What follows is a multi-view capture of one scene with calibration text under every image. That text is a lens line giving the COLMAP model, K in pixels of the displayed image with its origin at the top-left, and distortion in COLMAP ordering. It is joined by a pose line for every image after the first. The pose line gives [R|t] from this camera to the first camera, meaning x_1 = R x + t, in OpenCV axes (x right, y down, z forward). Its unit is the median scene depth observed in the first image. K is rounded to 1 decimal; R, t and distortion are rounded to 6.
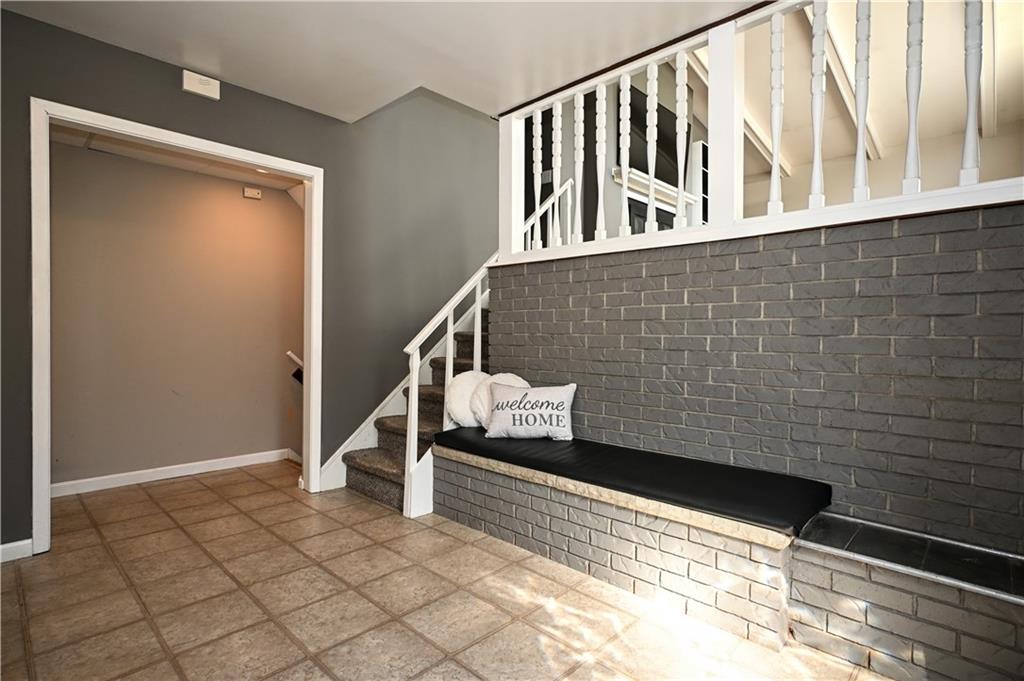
lens RADIAL K [[503.3, 0, 512.0], [0, 503.3, 340.5], [0, 0, 1]] dist [-0.010133, -0.000559]
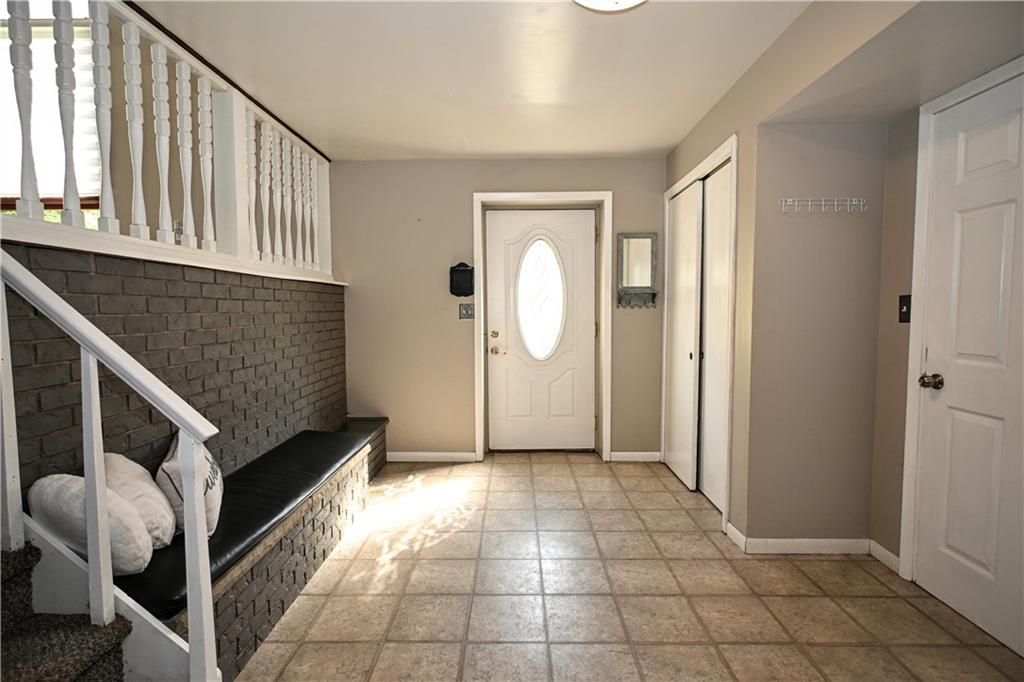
lens RADIAL K [[503.3, 0, 512.0], [0, 503.3, 341.0], [0, 0, 1]] dist [-0.010133, -0.000559]
pose [[-0.688231, -0.049434, 0.723806, -1.084915], [0.006977, 0.997179, 0.074739, -0.144173], [-0.725458, 0.056487, -0.685944, 1.631831]]
